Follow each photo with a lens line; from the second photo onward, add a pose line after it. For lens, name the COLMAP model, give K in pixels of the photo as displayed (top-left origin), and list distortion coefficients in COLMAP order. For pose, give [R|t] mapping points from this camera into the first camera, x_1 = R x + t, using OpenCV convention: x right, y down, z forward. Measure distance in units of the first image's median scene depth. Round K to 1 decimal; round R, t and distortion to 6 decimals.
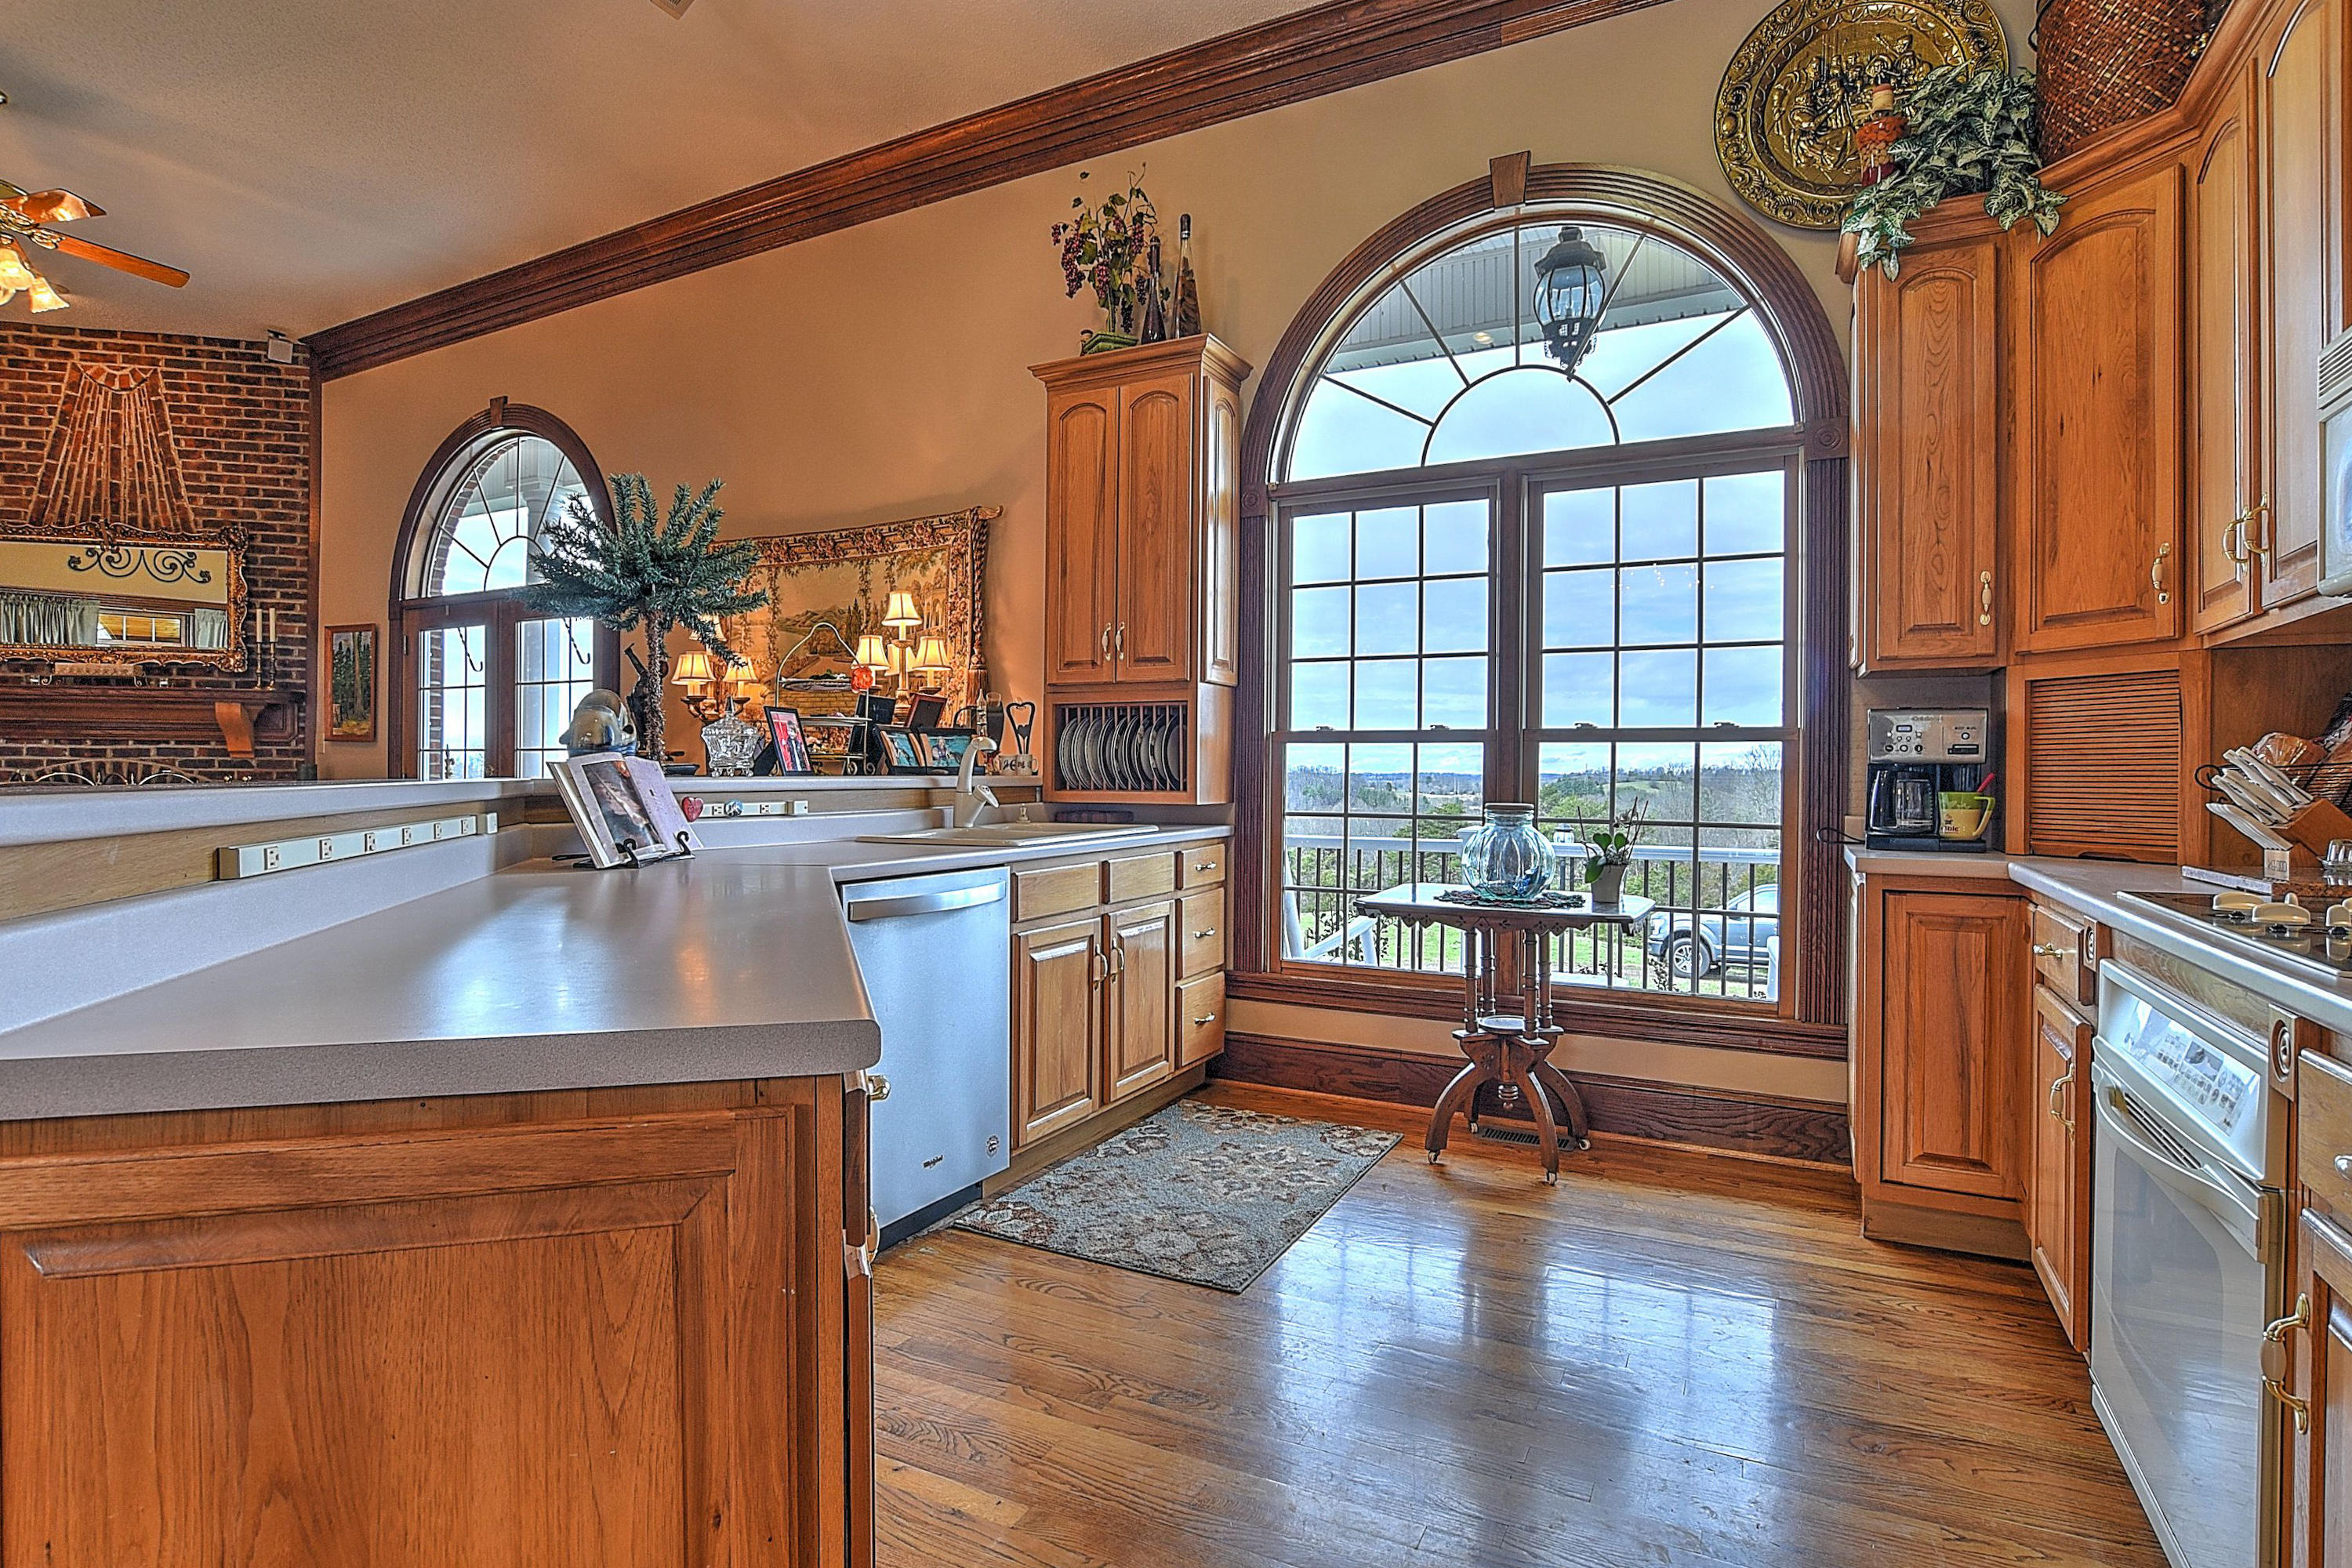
lens RADIAL K [[1177.2, 0, 1161.5], [0, 1177.2, 786.7], [0, 0, 1]] dist [-0.031195, 0.006189]
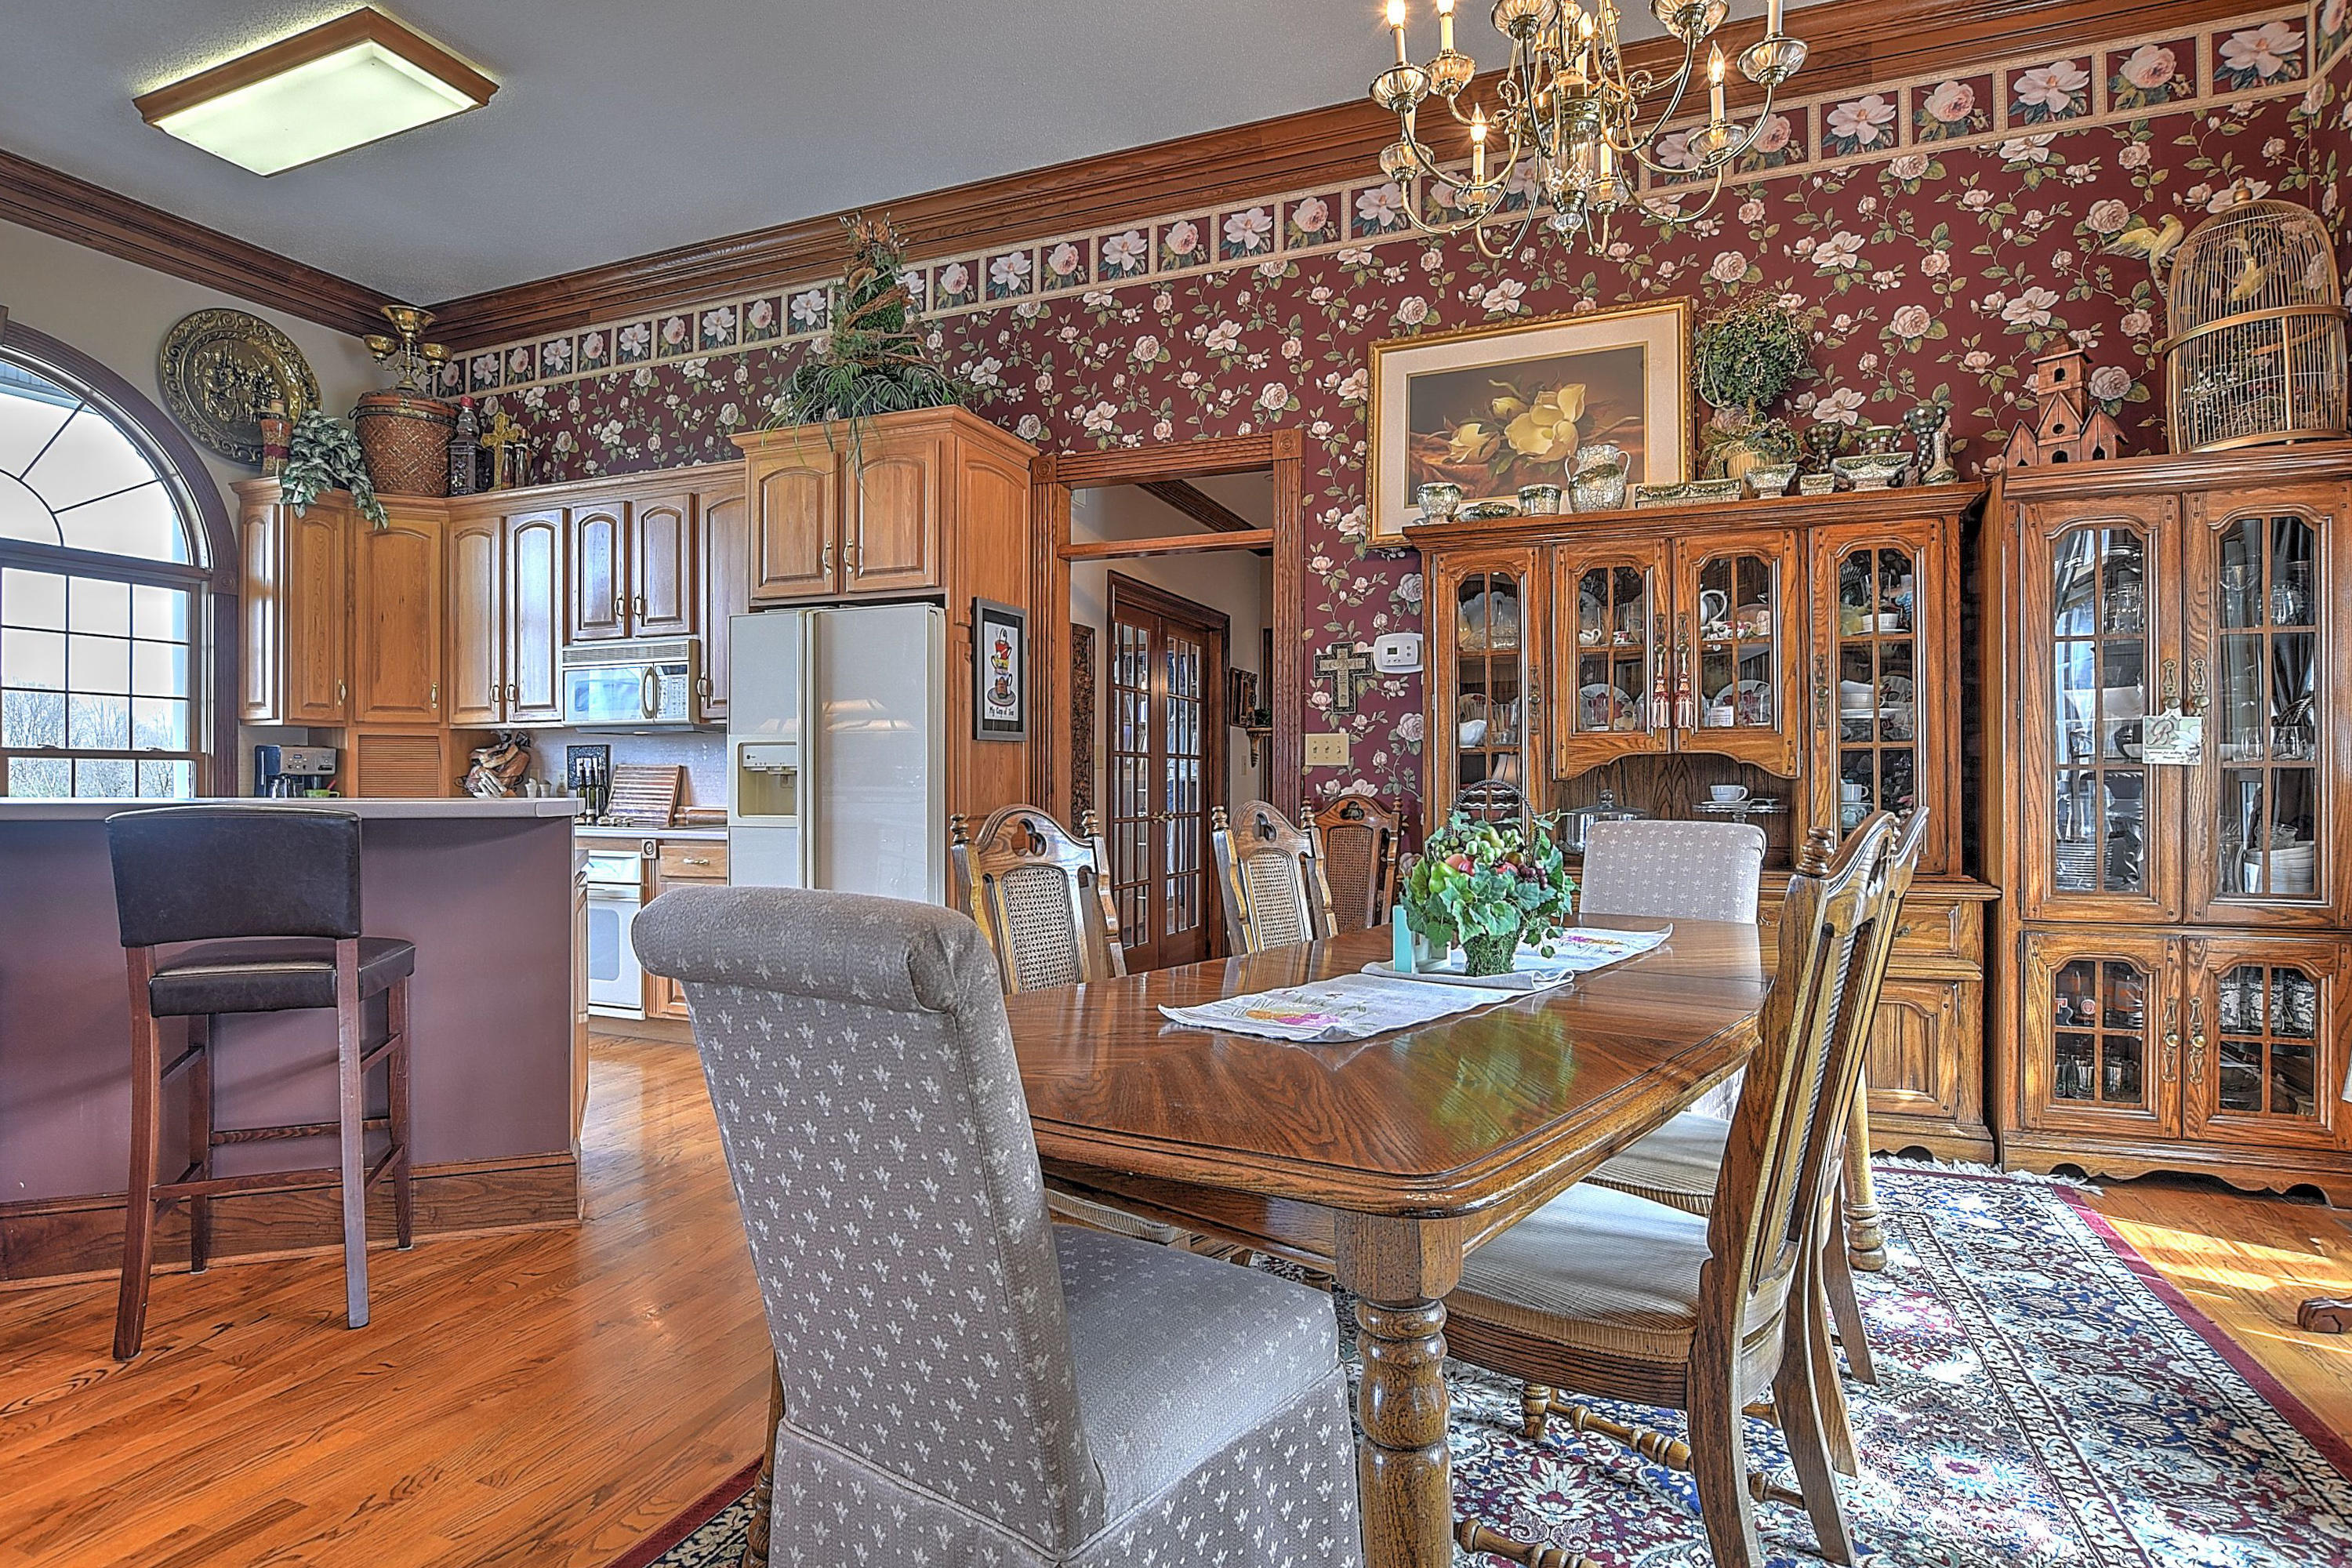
lens RADIAL K [[1177.2, 0, 1134.3], [0, 1177.2, 775.4], [0, 0, 1]] dist [-0.031195, 0.006189]
pose [[-0.103982, -0.005156, 0.994566, -0.997392], [0.007838, 0.999951, 0.006003, -0.015353], [-0.994548, 0.008420, -0.103937, -0.104758]]
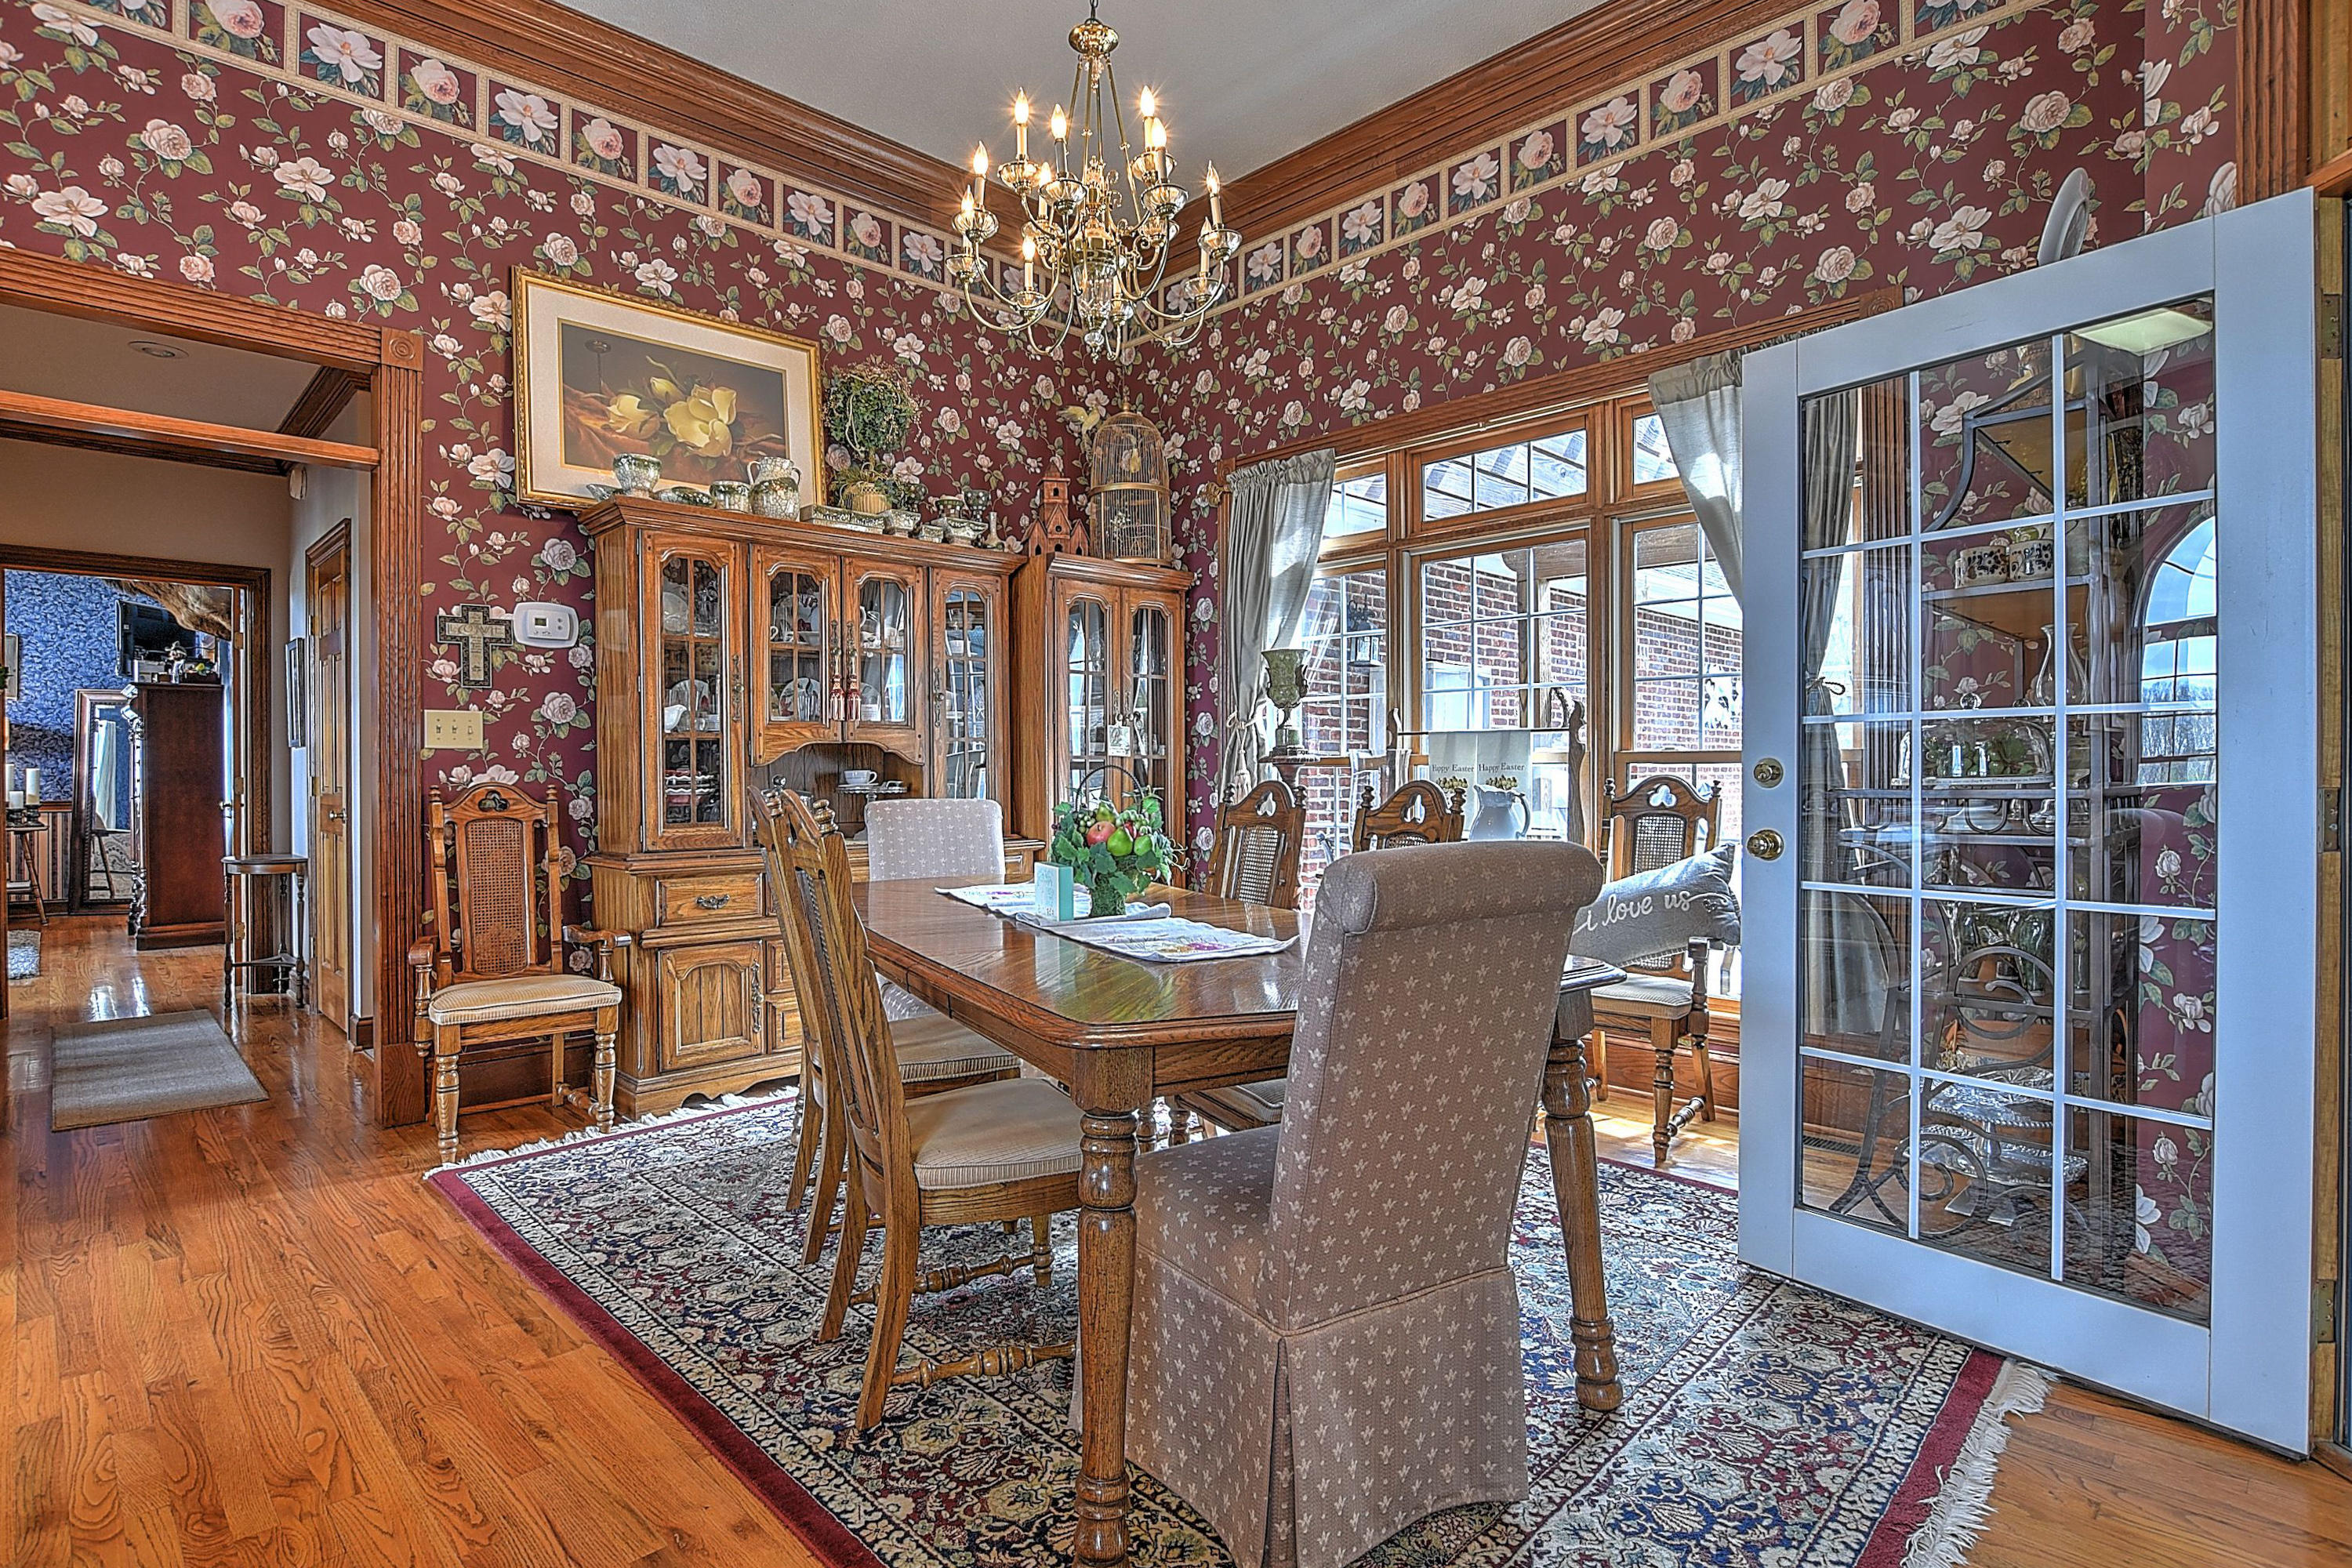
lens RADIAL K [[1177.2, 0, 1132.9], [0, 1177.2, 776.9], [0, 0, 1]] dist [-0.031195, 0.006189]
pose [[-0.947745, -0.008777, 0.318909, -0.711357], [-0.004017, 0.999871, 0.015581, -0.010557], [-0.319004, 0.013486, -0.947657, 0.311491]]
